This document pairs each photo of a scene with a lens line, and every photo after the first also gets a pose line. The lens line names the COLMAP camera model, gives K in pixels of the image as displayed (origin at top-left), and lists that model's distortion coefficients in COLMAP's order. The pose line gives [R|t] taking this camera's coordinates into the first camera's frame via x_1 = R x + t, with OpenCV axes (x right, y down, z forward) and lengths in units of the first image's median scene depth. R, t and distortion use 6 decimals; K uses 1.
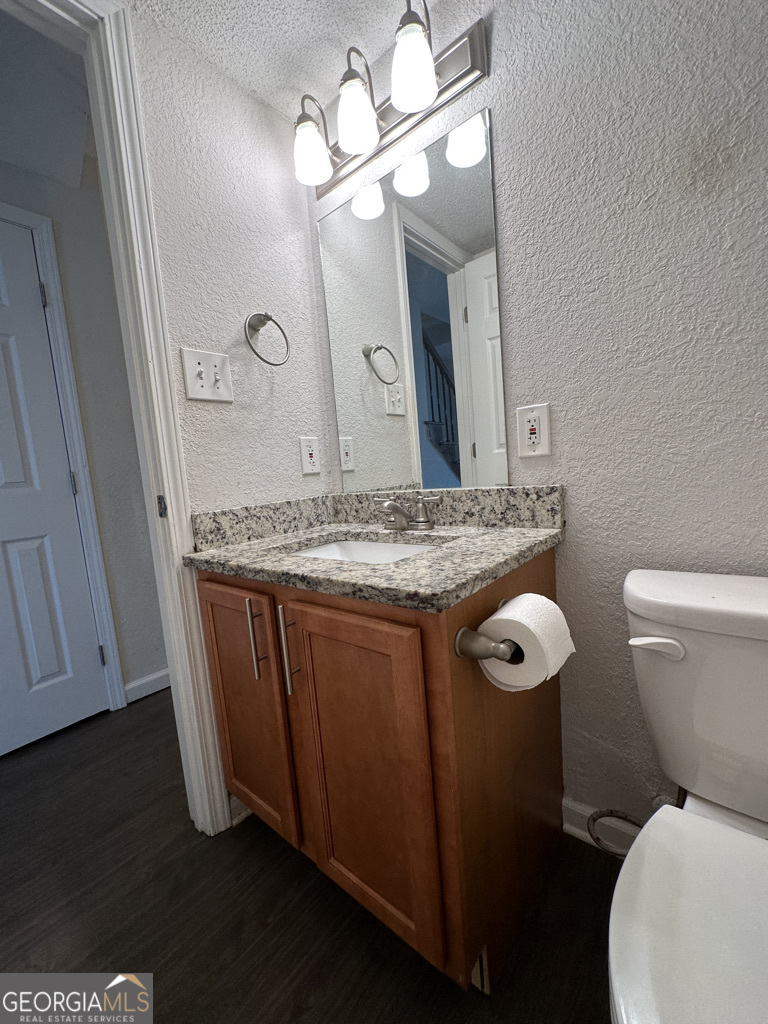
lens RADIAL K [[409.3, 0, 383.0], [0, 409.3, 511.1], [0, 0, 1]] dist [-0.001260, 0.000042]
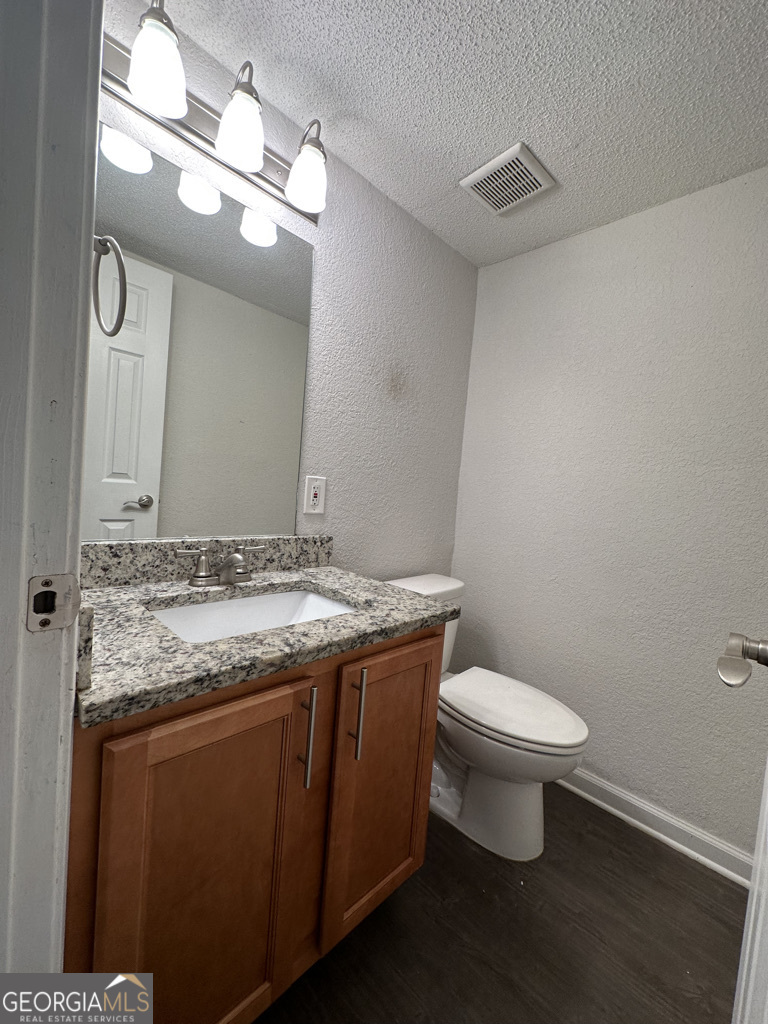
lens RADIAL K [[409.3, 0, 382.6], [0, 409.3, 511.2], [0, 0, 1]] dist [-0.001260, 0.000042]
pose [[0.085275, 0.040120, 0.995549, -0.926424], [0.015439, 0.999016, -0.041582, -0.080245], [-0.996238, 0.018916, 0.084572, 0.641457]]
